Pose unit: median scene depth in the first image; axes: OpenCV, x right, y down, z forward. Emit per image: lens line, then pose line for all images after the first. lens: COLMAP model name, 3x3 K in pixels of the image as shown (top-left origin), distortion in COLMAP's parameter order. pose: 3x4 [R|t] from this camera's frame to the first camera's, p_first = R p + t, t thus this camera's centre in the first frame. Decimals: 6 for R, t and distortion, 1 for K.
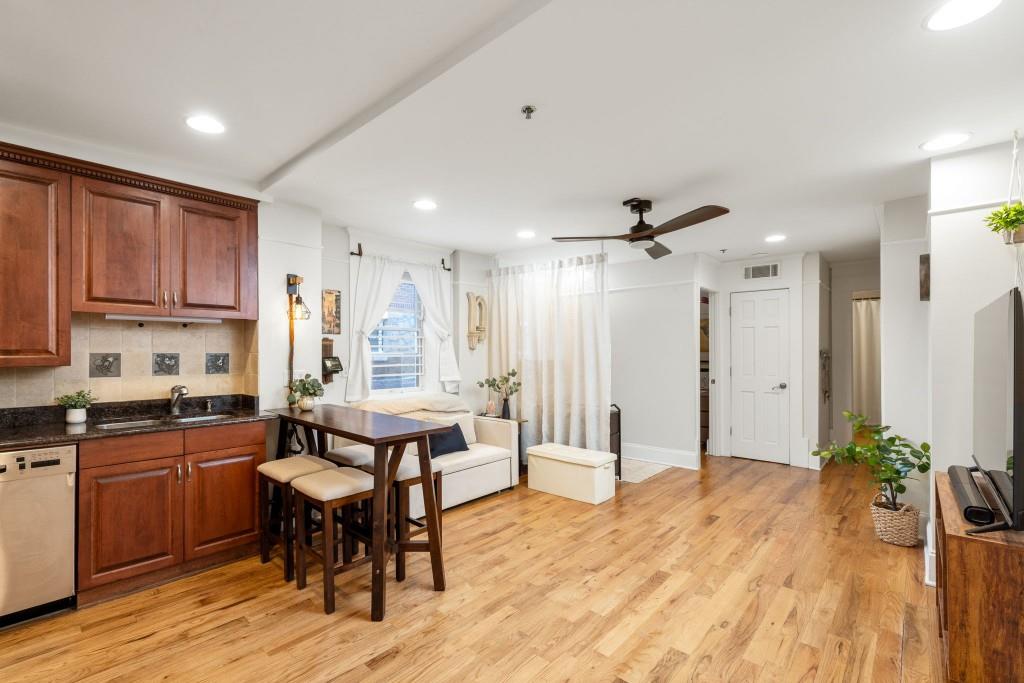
lens RADIAL K [[444.3, 0, 483.3], [0, 444.3, 350.9], [0, 0, 1]] dist [-0.011446, -0.000342]
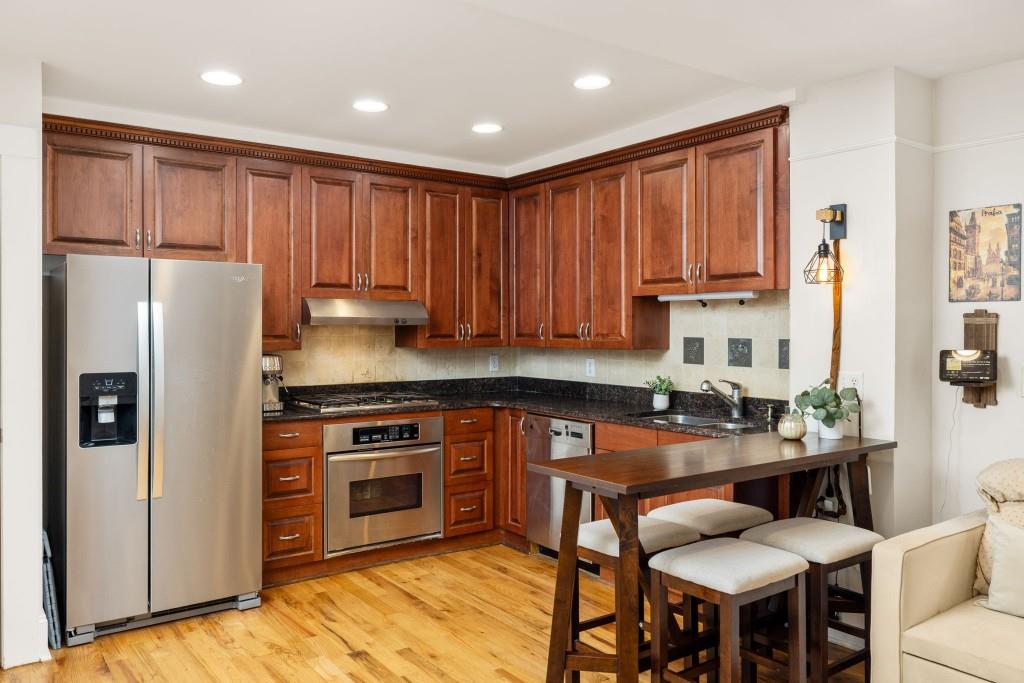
lens RADIAL K [[755.5, 0, 513.4], [0, 755.5, 332.2], [0, 0, 1]] dist [0.006583, -0.003324]
pose [[-0.163638, 0.006902, -0.986496, 0.778855], [0.002155, 0.999976, 0.006639, -0.017831], [0.986518, -0.001040, -0.163649, 0.949865]]
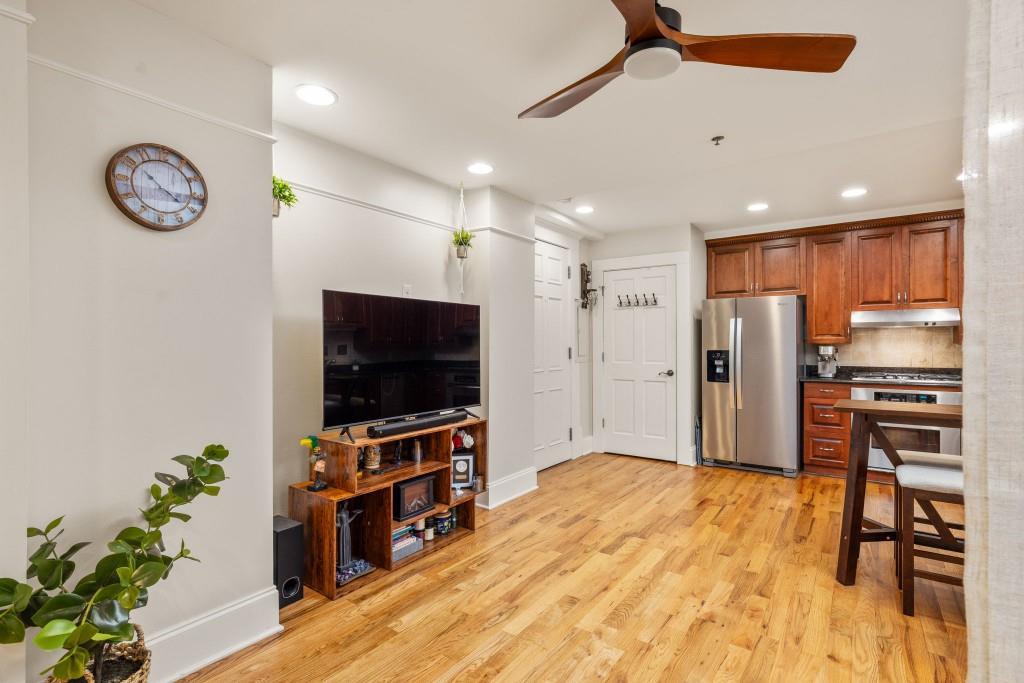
lens RADIAL K [[496.8, 0, 514.8], [0, 496.8, 347.1], [0, 0, 1]] dist [-0.006314, -0.000050]
pose [[-0.988269, 0.003239, -0.152687, 0.696701], [0.003242, 0.999995, 0.000229, 0.040528], [0.152687, -0.000269, -0.988275, 1.801764]]
